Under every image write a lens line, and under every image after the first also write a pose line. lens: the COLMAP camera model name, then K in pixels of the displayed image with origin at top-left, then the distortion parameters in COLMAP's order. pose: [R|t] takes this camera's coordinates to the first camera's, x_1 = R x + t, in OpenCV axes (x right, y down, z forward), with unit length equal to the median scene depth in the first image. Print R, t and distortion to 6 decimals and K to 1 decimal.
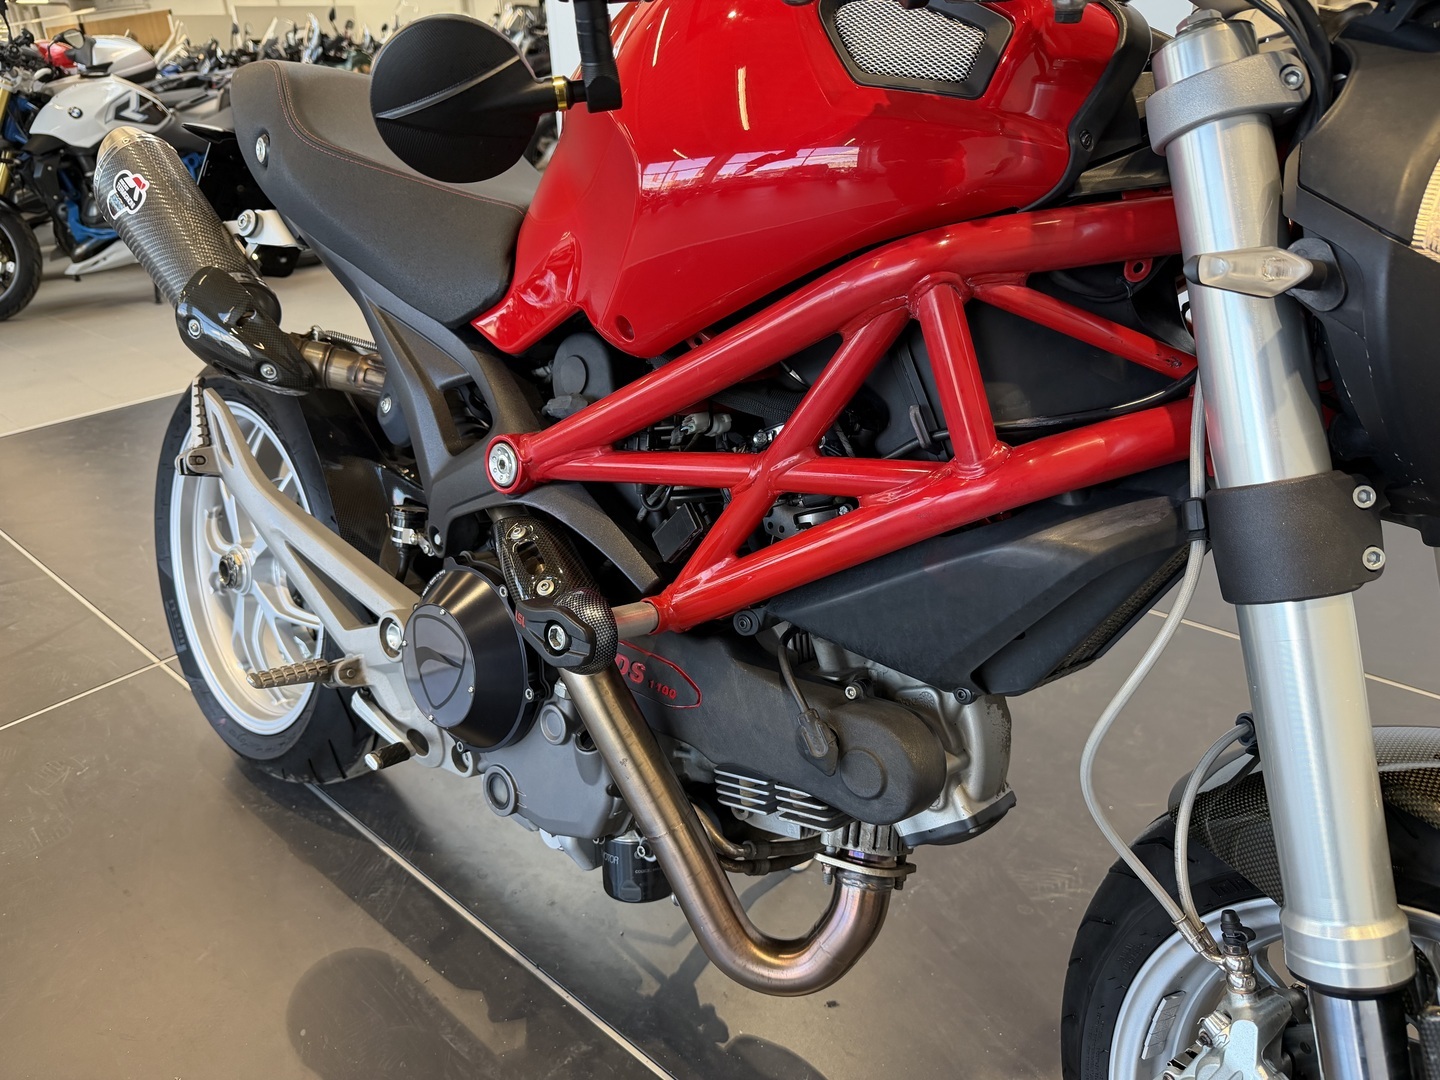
lens RADIAL K [[998.3, 0, 717.0], [0, 998.3, 545.9], [0, 0, 1]] dist [0.005259, -0.002449]
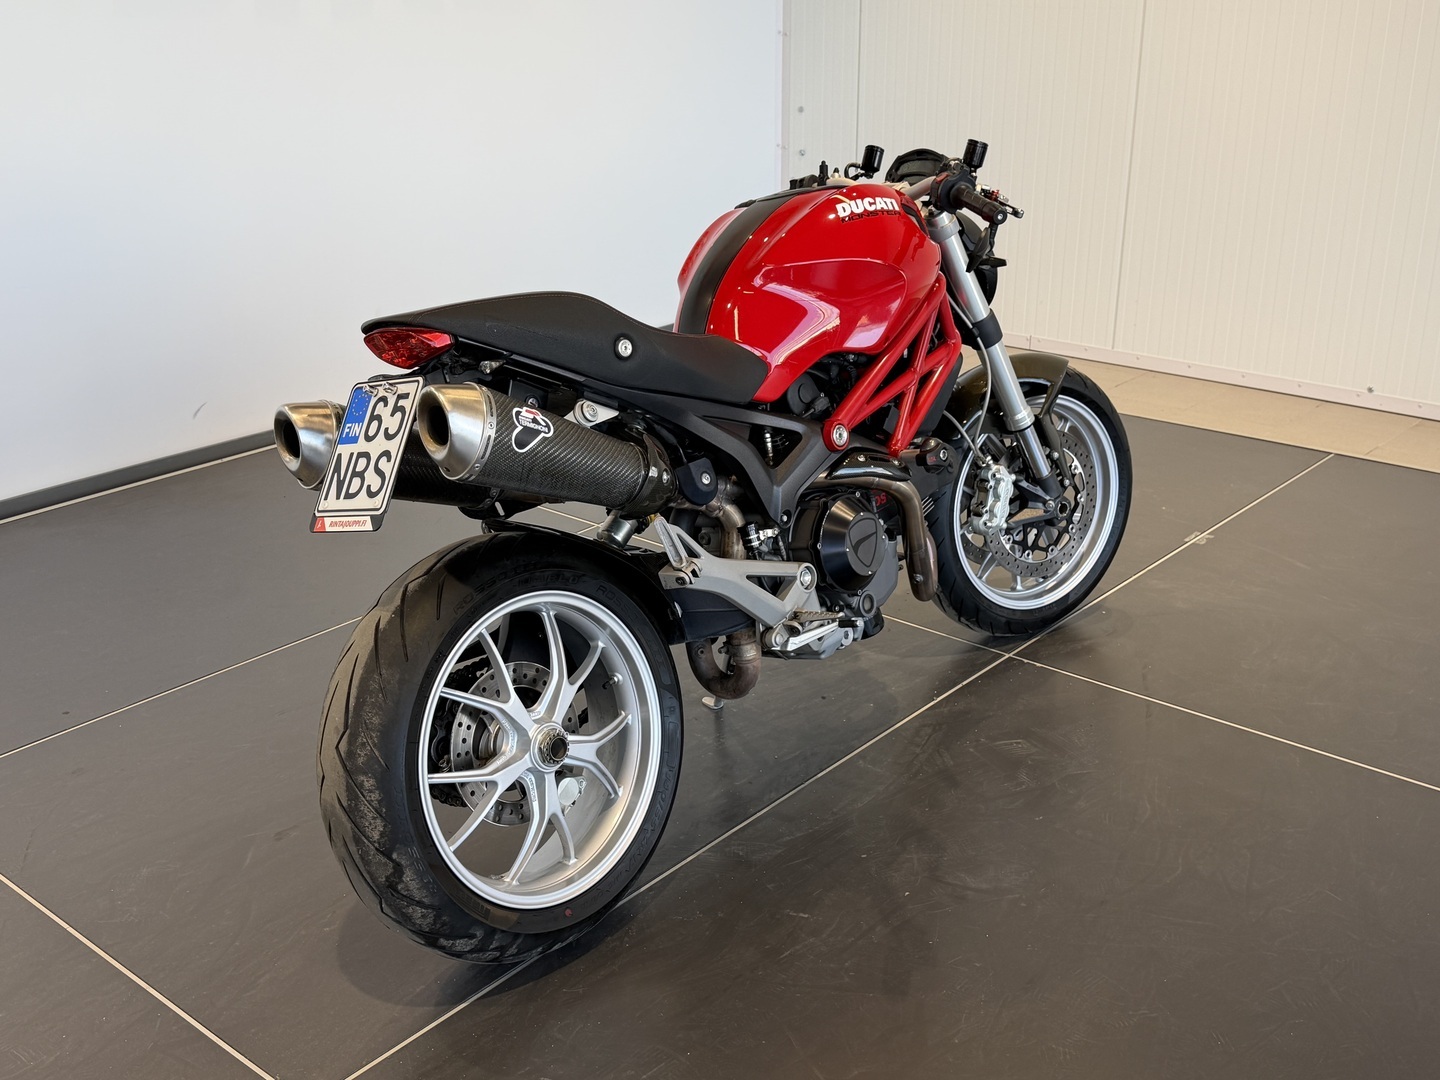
lens RADIAL K [[1574.4, 0, 719.5], [0, 1574.4, 544.7], [0, 0, 1]] dist [0.124802, 0.000000]
pose [[0.006166, -0.332783, 0.942983, -3.648135], [0.437285, 0.848956, 0.296741, -1.039765], [-0.899302, 0.410523, 0.150756, 0.903926]]
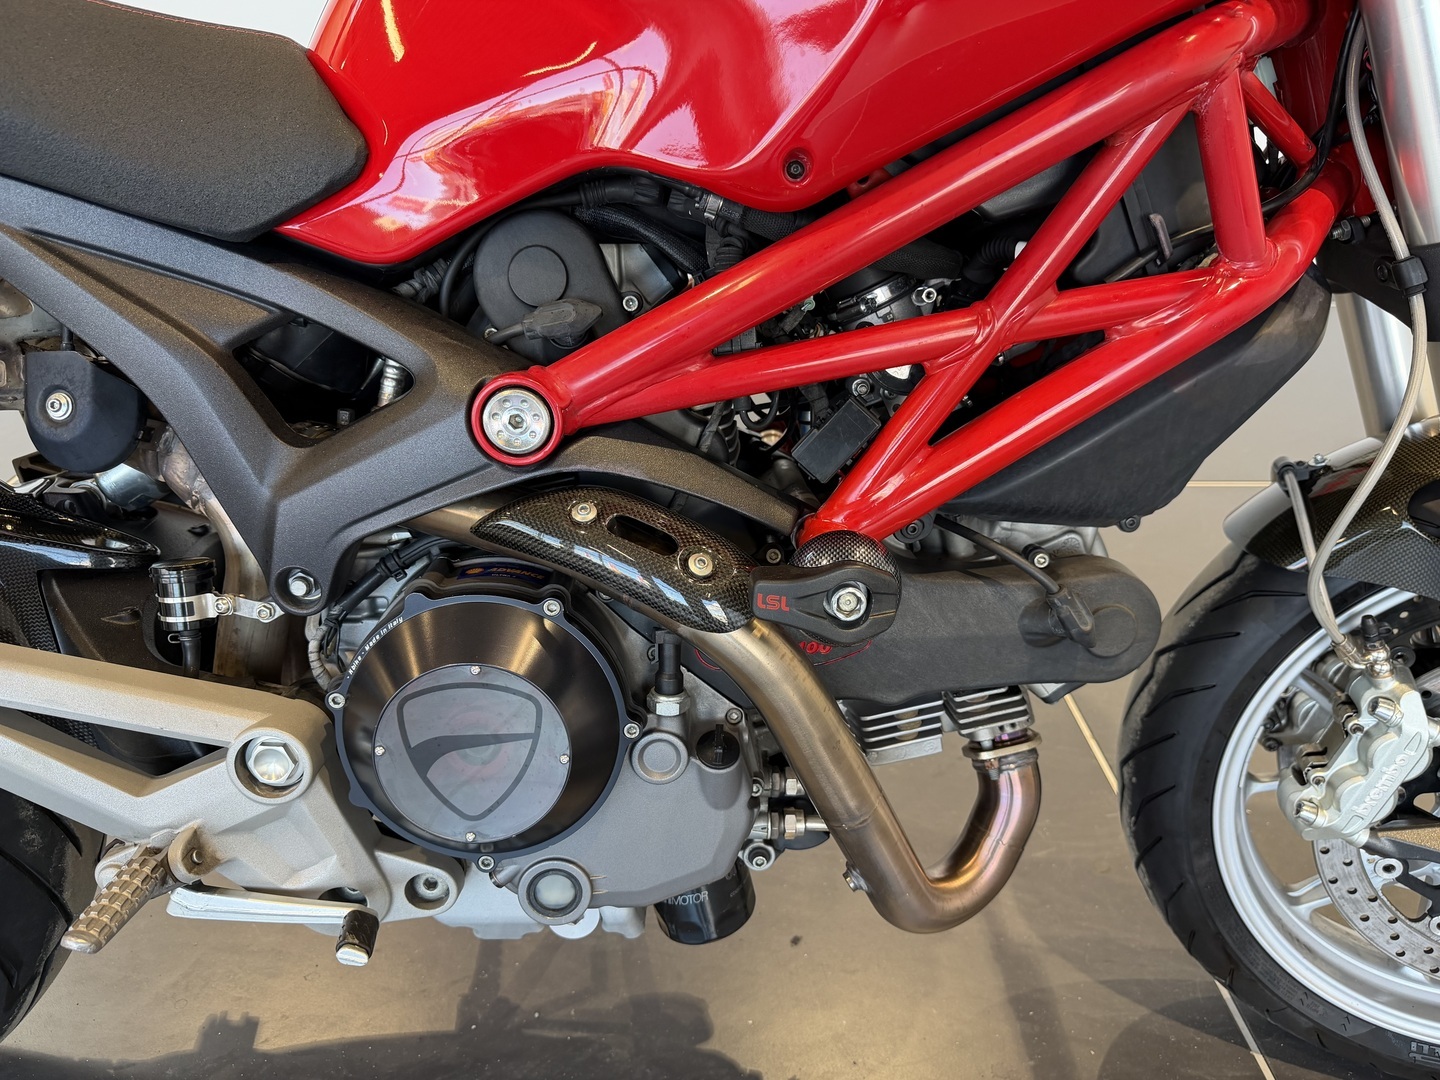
lens RADIAL K [[998.3, 0, 715.6], [0, 998.3, 539.7], [0, 0, 1]] dist [0.005259, -0.002449]
pose [[0.727564, -0.290360, 0.621564, -0.606641], [0.257193, 0.955382, 0.145247, -0.075312], [-0.636005, 0.054185, 0.769780, 0.460803]]
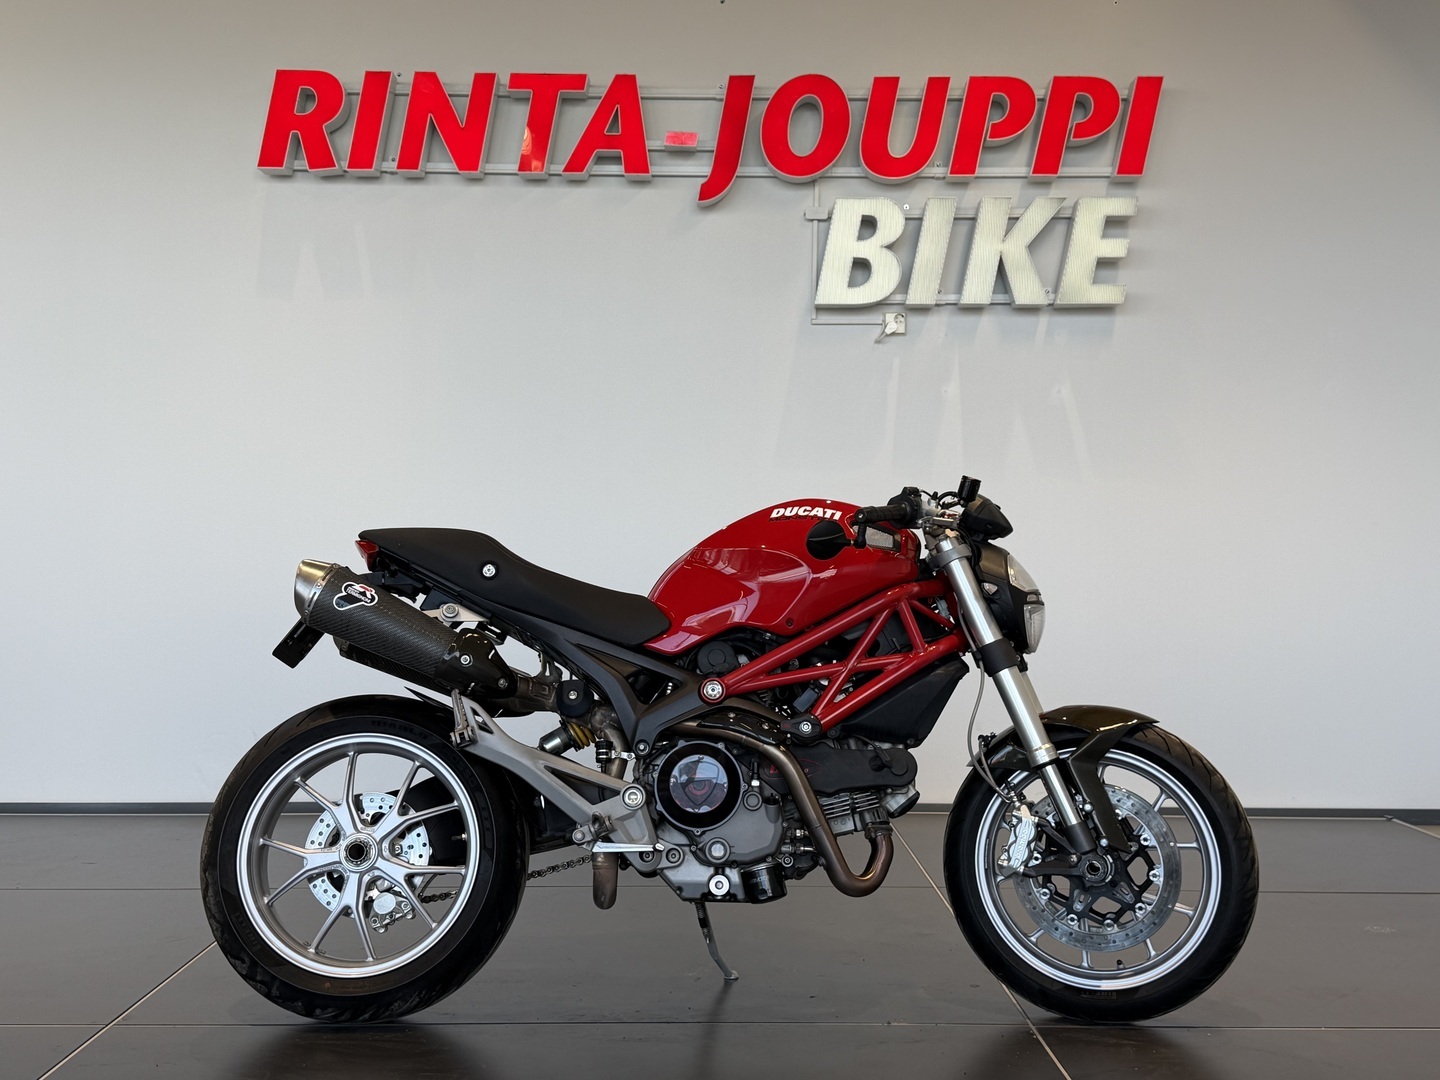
lens RADIAL K [[1574.4, 0, 721.2], [0, 1574.4, 539.9], [0, 0, 1]] dist [0.124802, 0.000000]
pose [[0.747051, 0.043741, 0.663326, -2.940268], [0.254871, 0.902735, -0.346570, 0.975929], [-0.613967, 0.427968, 0.663241, -1.776343]]
